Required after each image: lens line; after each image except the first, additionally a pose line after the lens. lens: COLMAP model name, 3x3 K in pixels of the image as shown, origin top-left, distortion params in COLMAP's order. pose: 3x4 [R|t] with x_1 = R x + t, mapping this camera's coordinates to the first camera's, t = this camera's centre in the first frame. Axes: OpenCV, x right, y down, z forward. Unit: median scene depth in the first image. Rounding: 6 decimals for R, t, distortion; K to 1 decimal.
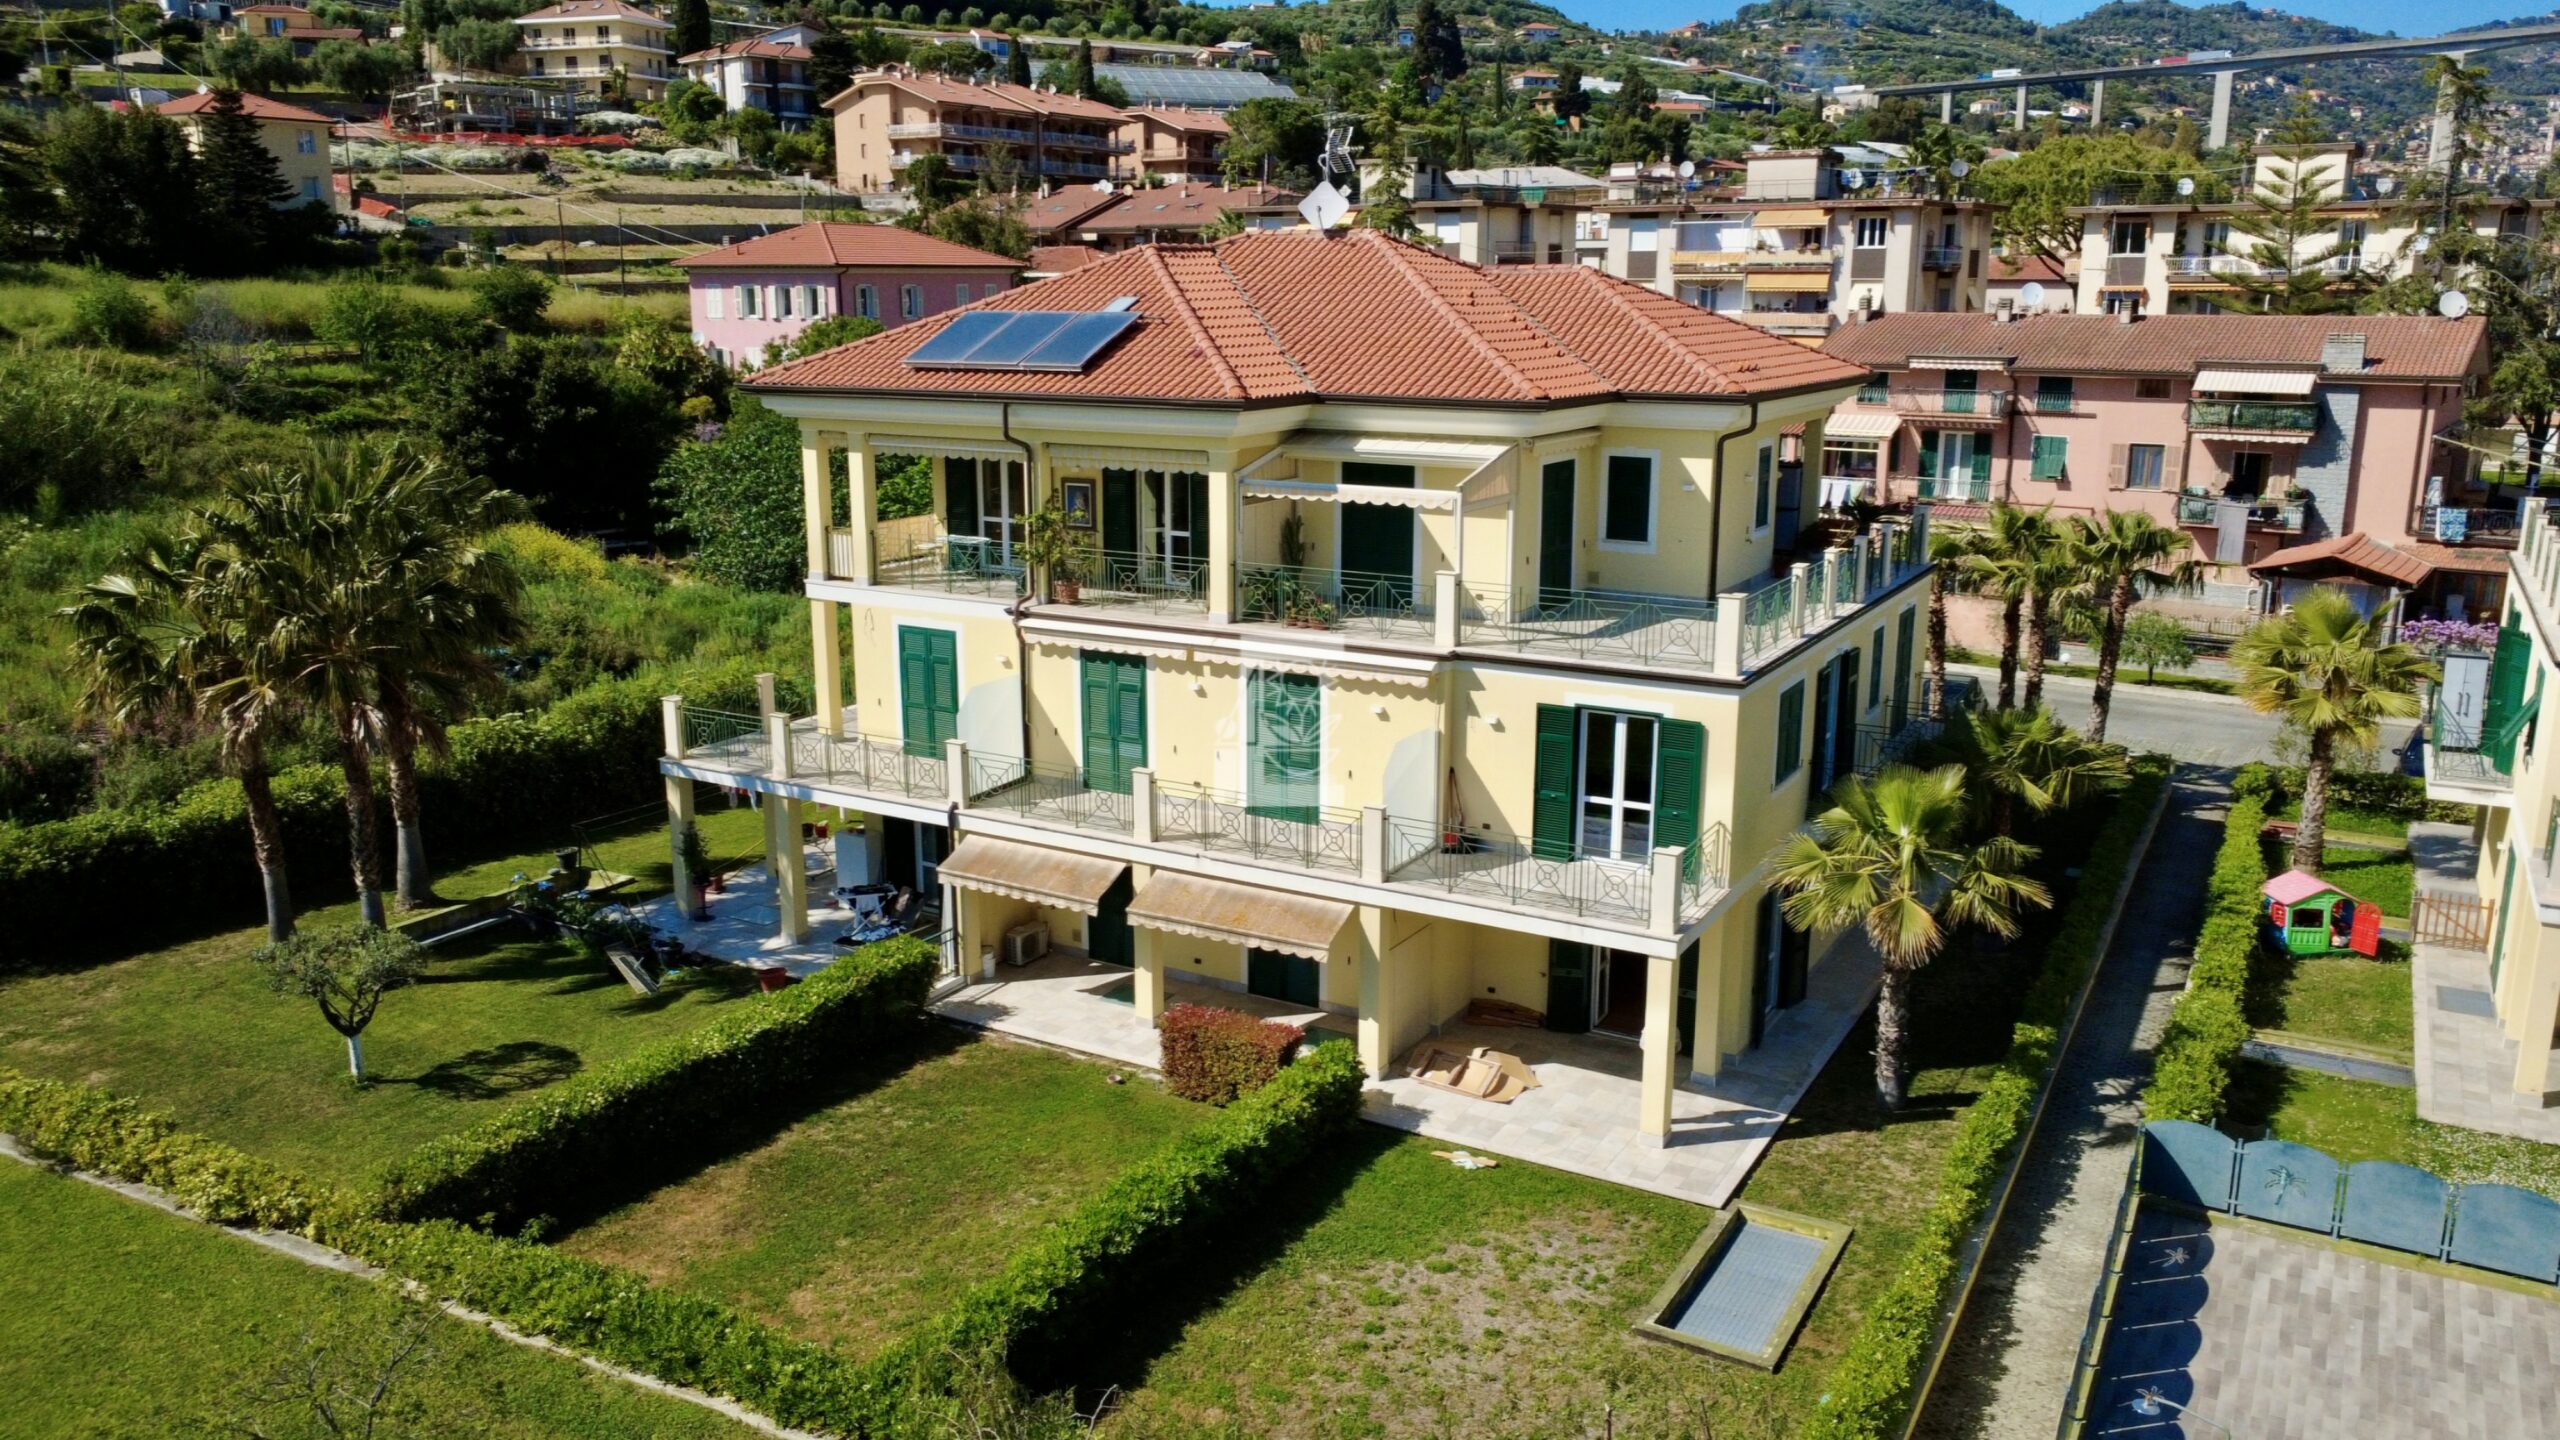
lens RADIAL K [[1867.2, 0, 1284.4], [0, 1867.2, 720.6], [0, 0, 1]] dist [0.008970, 0.000742]
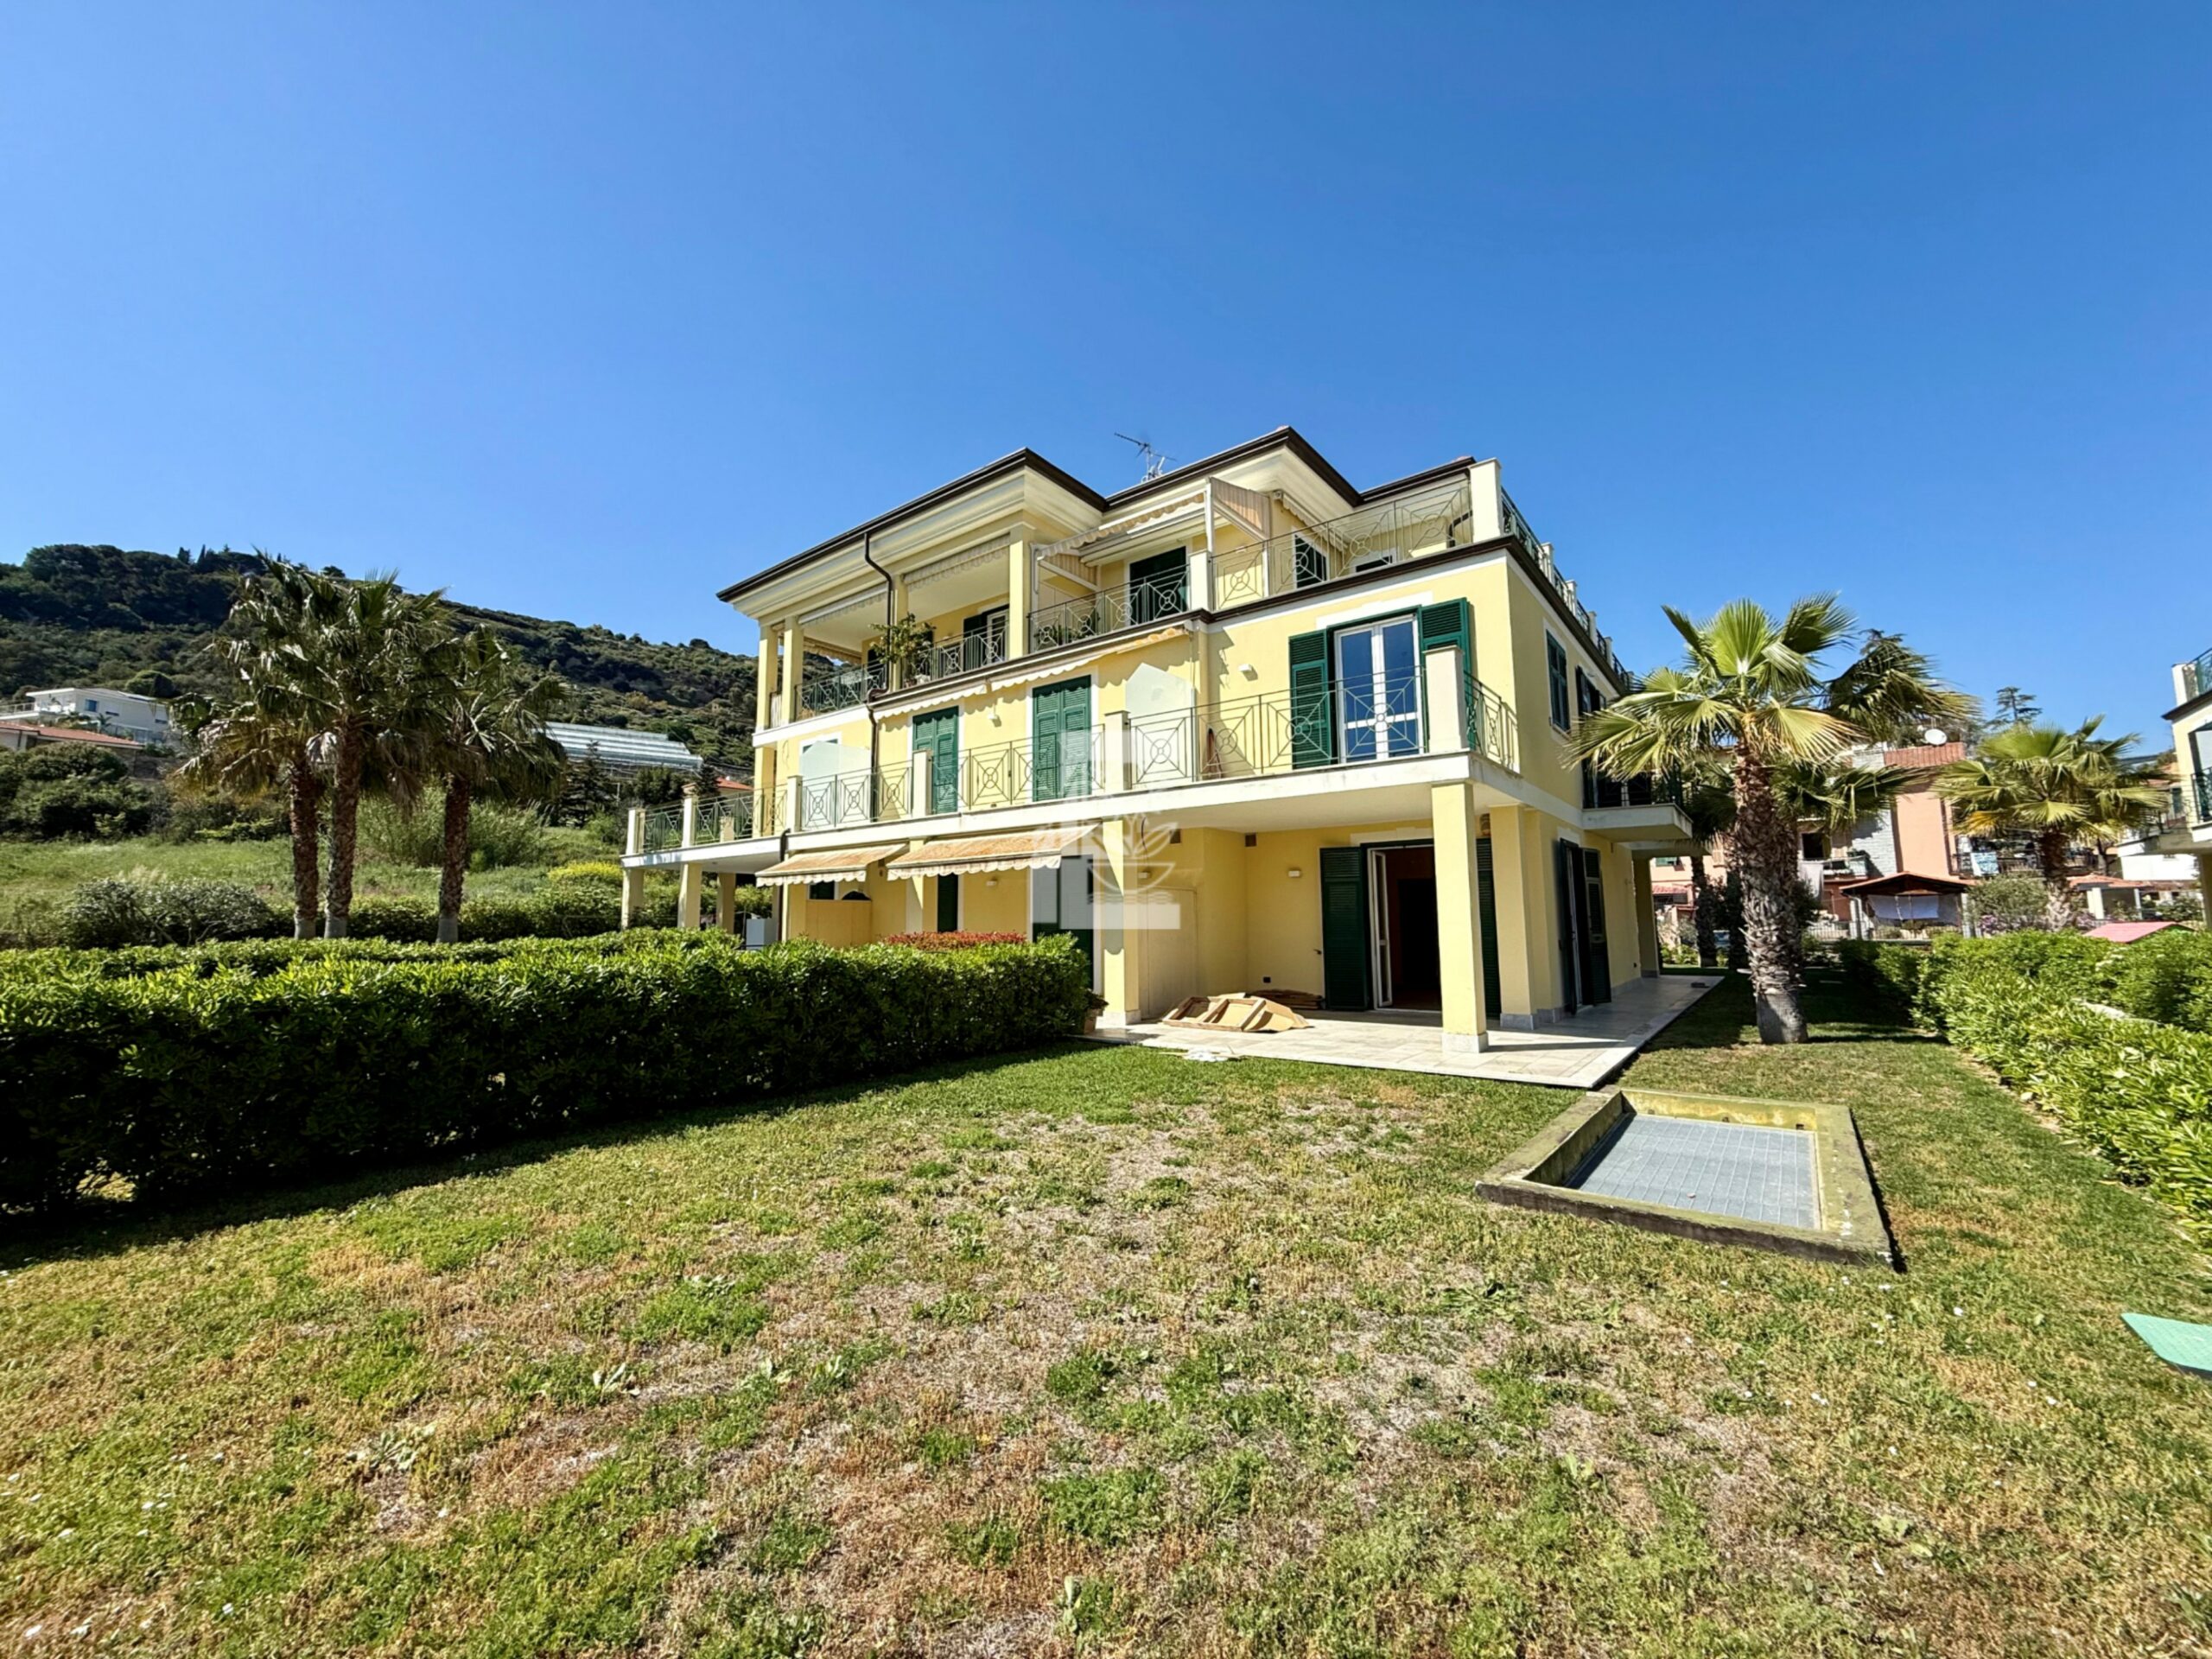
lens RADIAL K [[876.0, 0, 1094.1], [0, 876.0, 828.3], [0, 0, 1]] dist [-0.001956, -0.000065]
pose [[0.988893, -0.026642, -0.146219, 0.096457], [-0.023917, 0.942456, -0.333474, 0.238544], [0.146689, 0.333267, 0.931351, 0.572565]]
